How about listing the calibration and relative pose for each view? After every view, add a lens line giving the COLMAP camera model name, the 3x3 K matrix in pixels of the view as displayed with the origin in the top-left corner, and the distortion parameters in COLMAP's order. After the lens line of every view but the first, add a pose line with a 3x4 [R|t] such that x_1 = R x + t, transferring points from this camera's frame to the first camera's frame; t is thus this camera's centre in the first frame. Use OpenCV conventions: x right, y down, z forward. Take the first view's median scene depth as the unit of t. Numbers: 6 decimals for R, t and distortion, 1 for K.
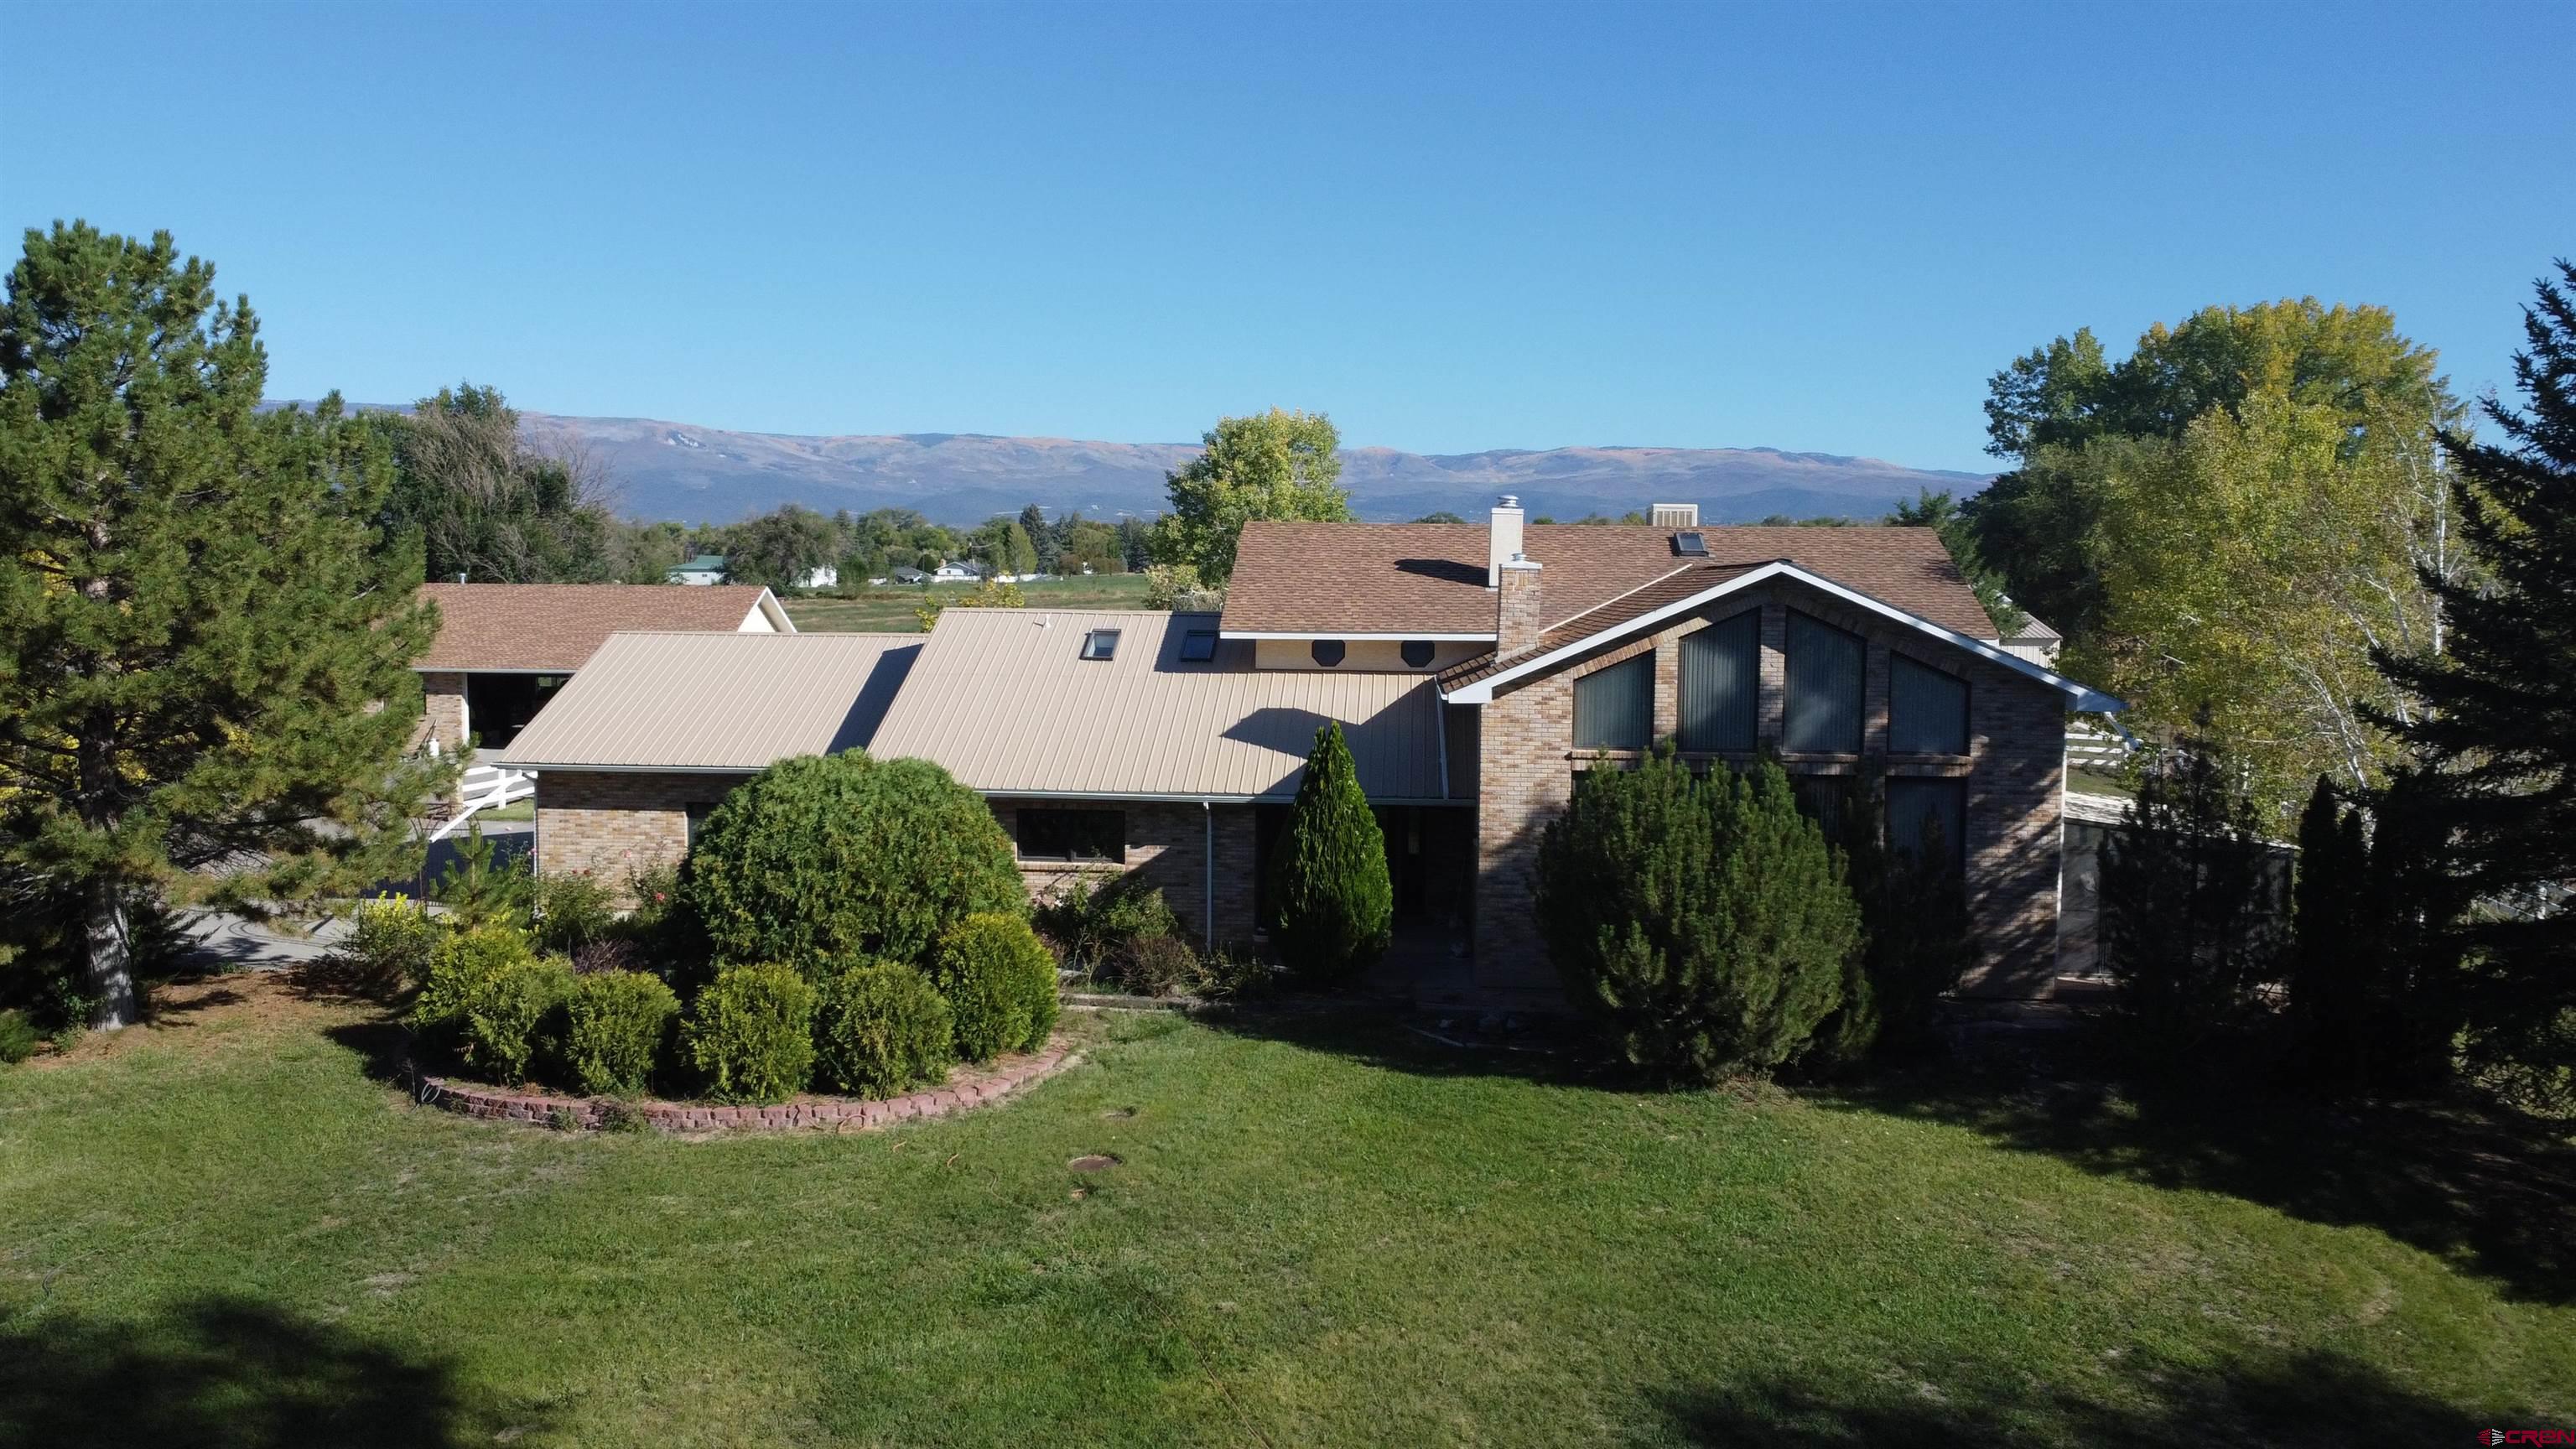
lens RADIAL K [[1959.4, 0, 1284.1], [0, 1959.4, 727.4], [0, 0, 1]] dist [0.009150, -0.007524]
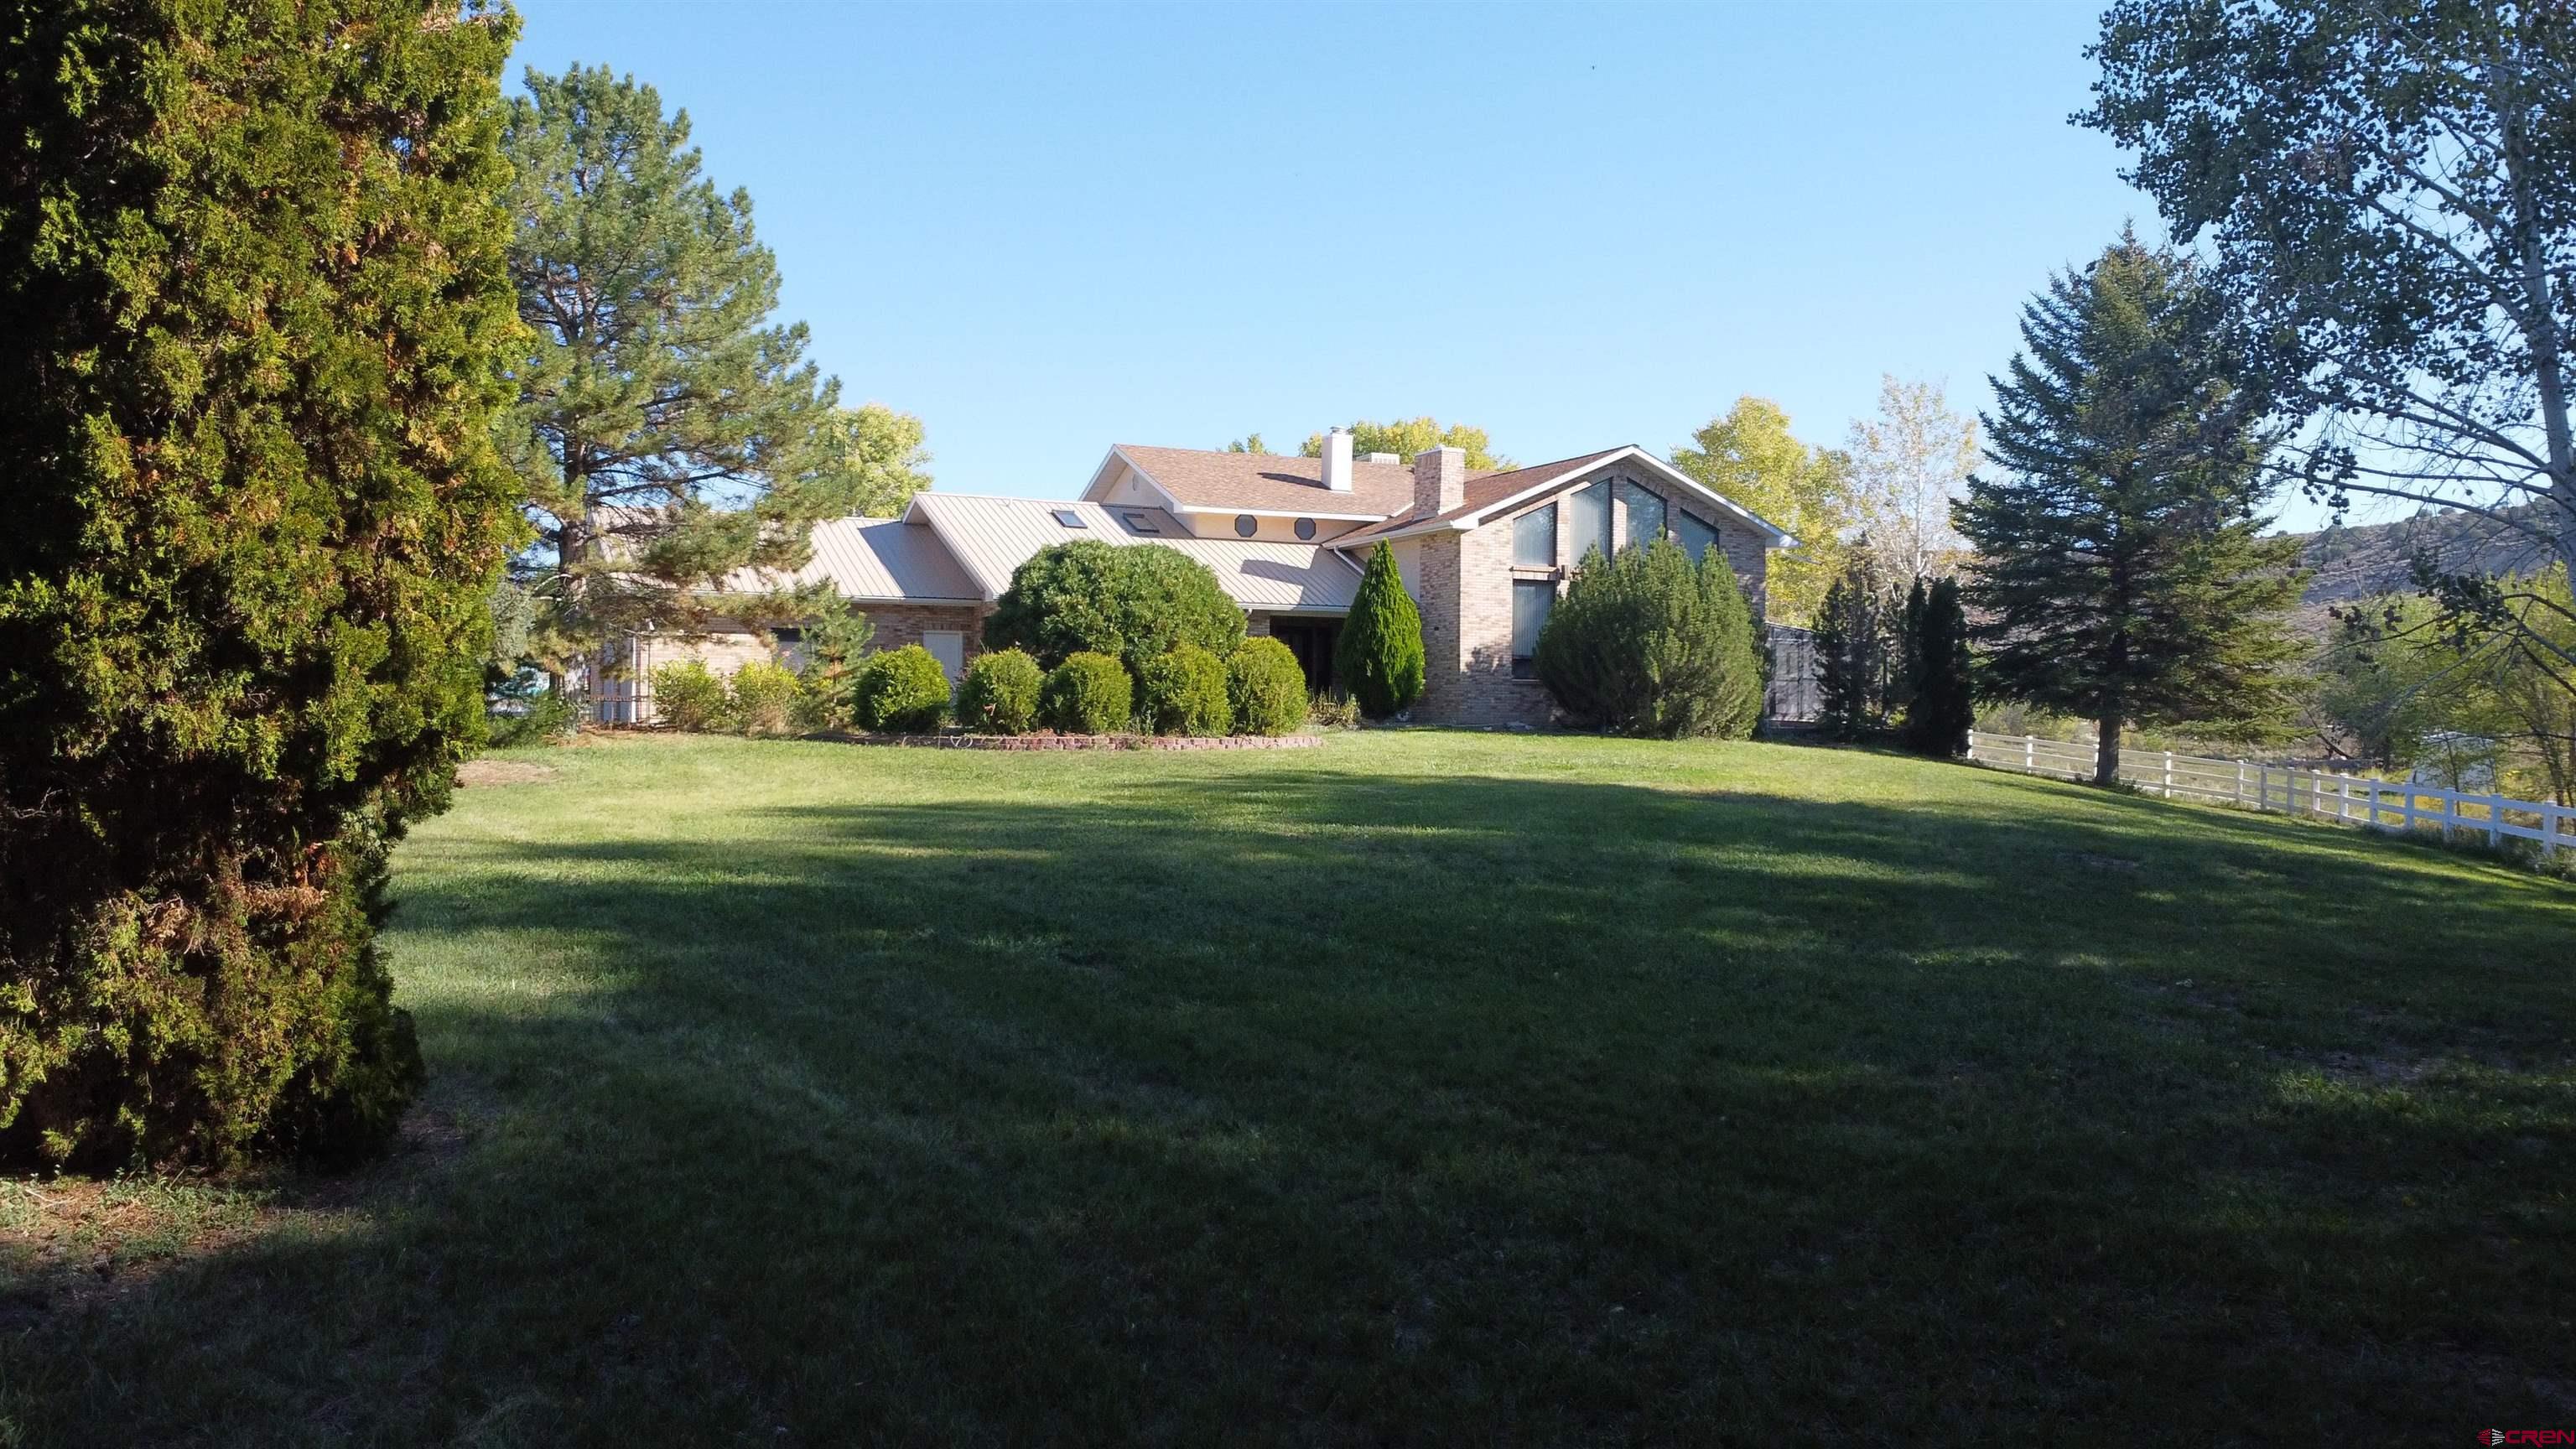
lens RADIAL K [[1959.4, 0, 1292.2], [0, 1959.4, 719.6], [0, 0, 1]] dist [0.009150, -0.007524]
pose [[0.872969, -0.001637, 0.487774, -0.811989], [0.036560, 0.997401, -0.062084, 0.239104], [-0.486404, 0.072031, 0.870760, -0.253037]]
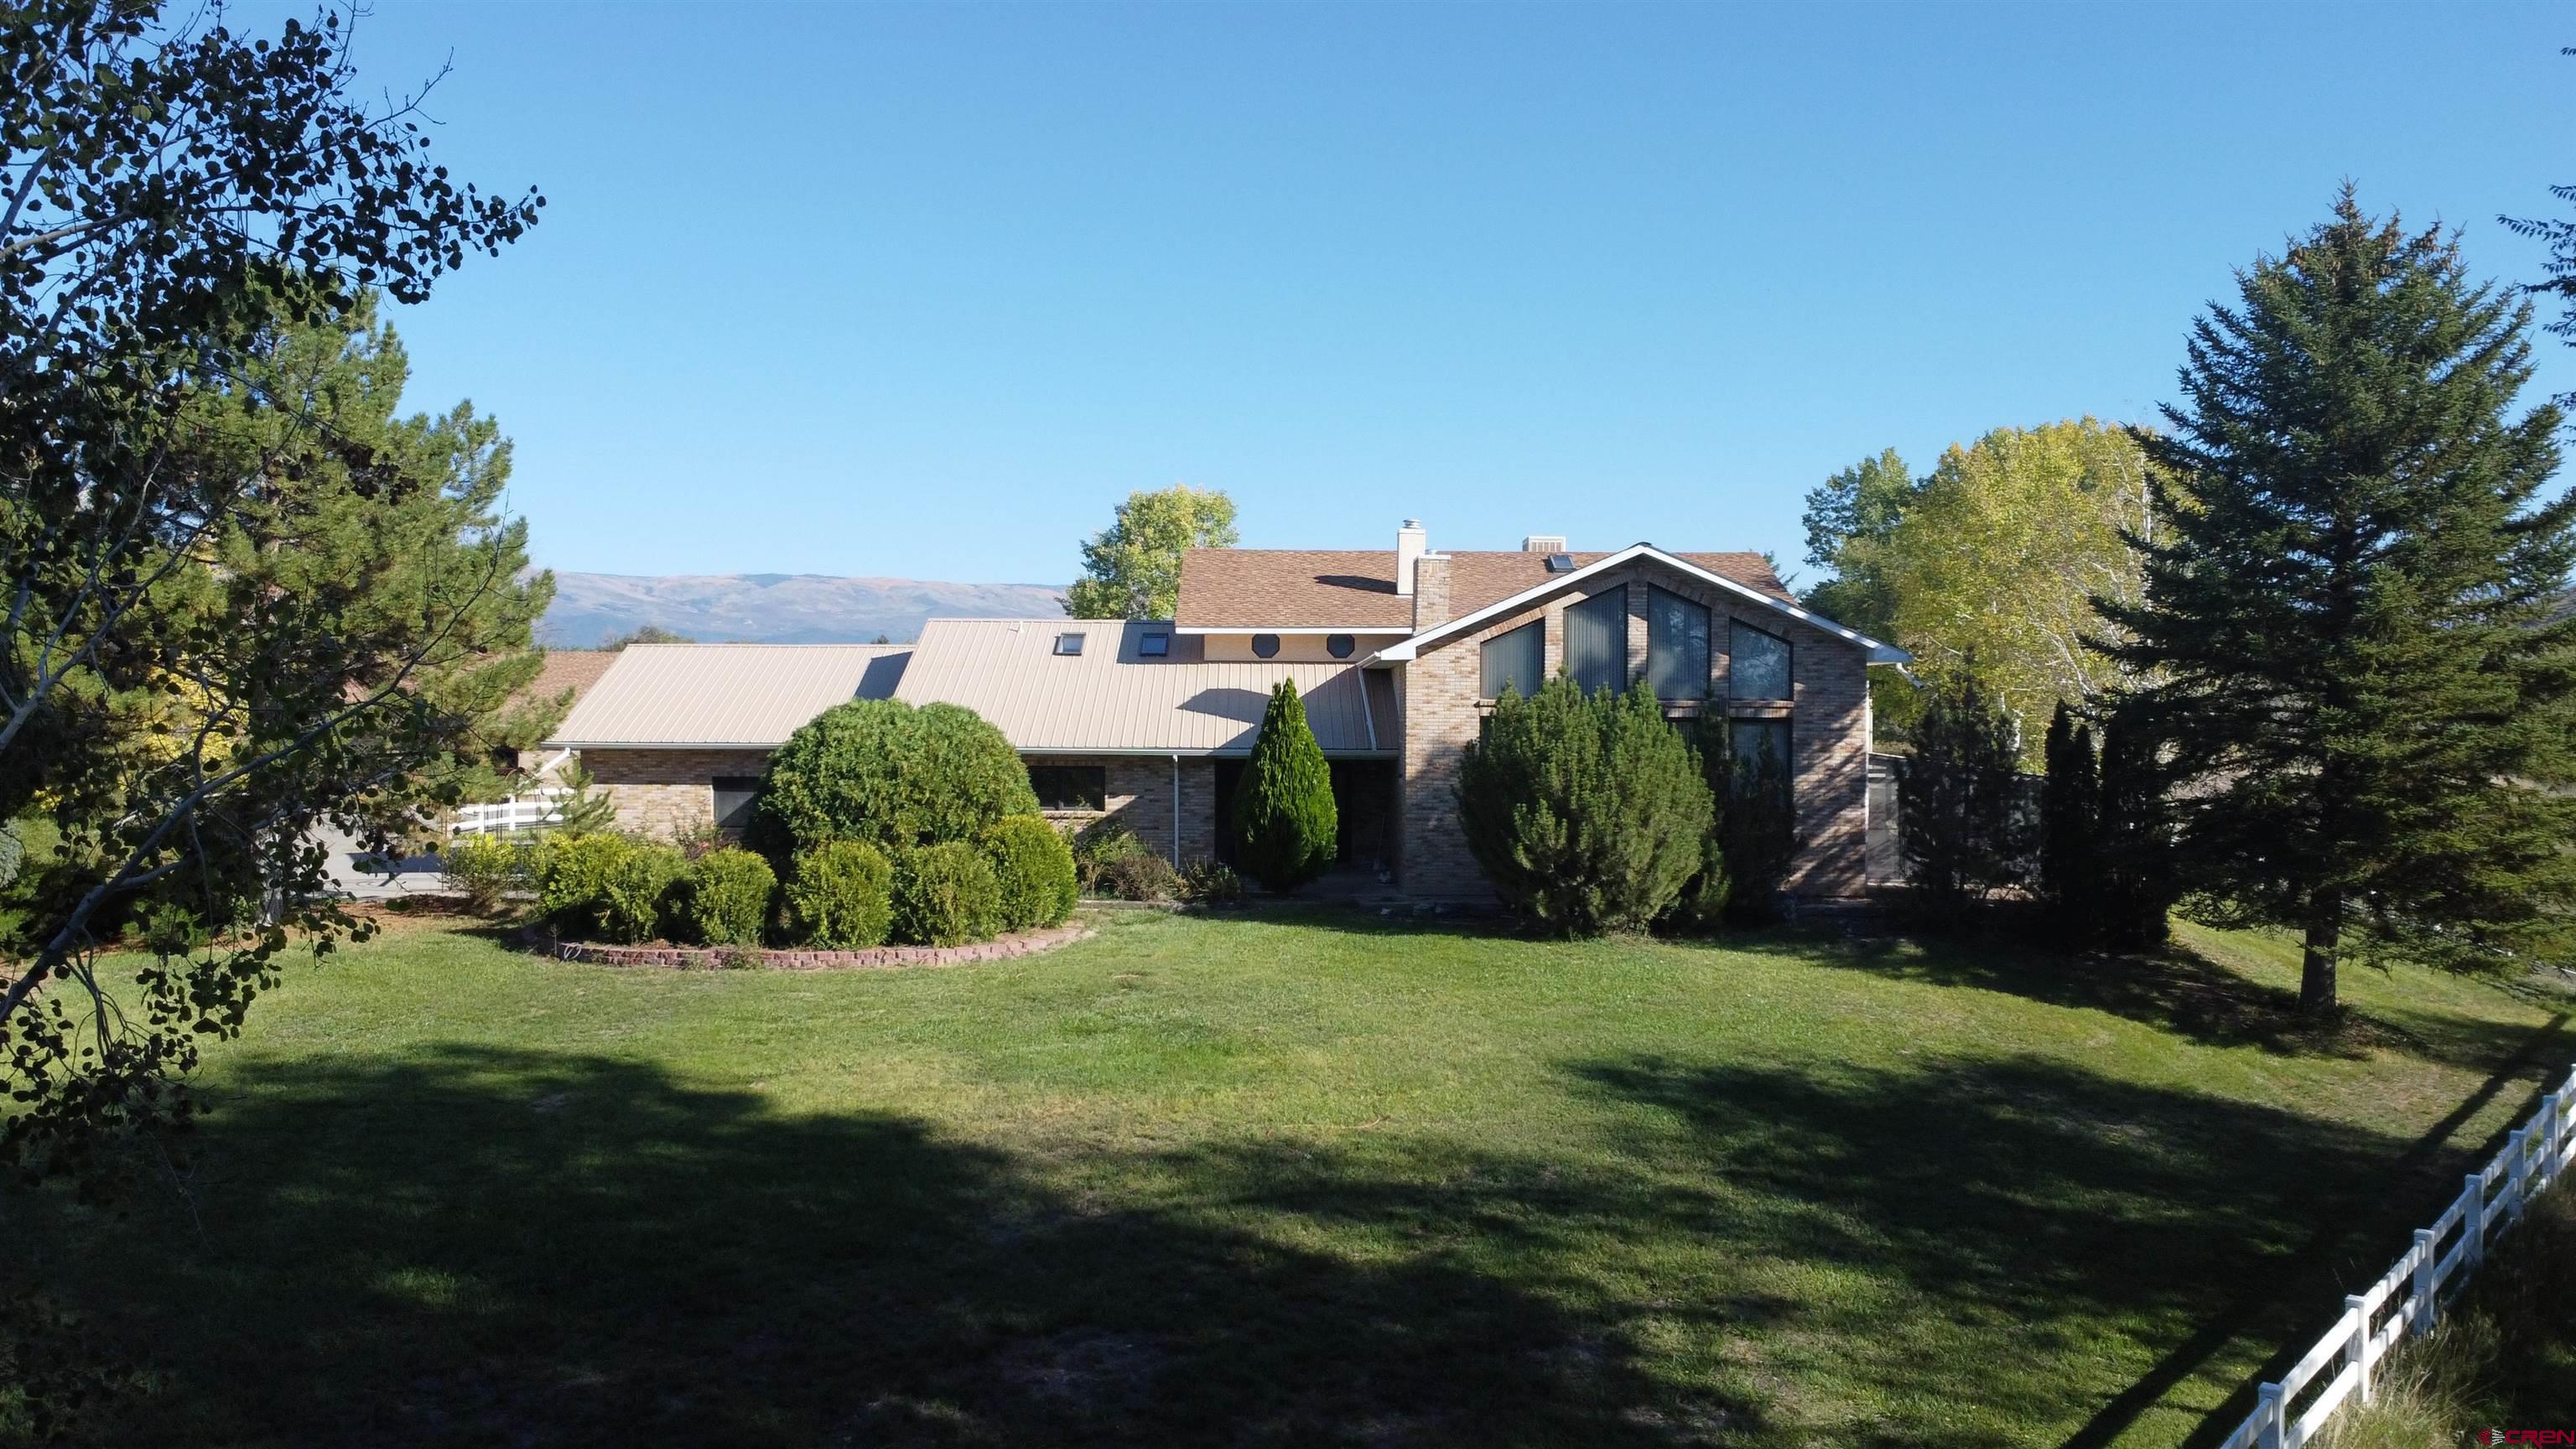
lens RADIAL K [[1959.4, 0, 1282.1], [0, 1959.4, 731.2], [0, 0, 1]] dist [0.009150, -0.007524]
pose [[0.996836, -0.004903, 0.079334, -0.082243], [0.010373, 0.997584, -0.068692, 0.125478], [-0.078806, 0.069298, 0.994478, -0.237097]]
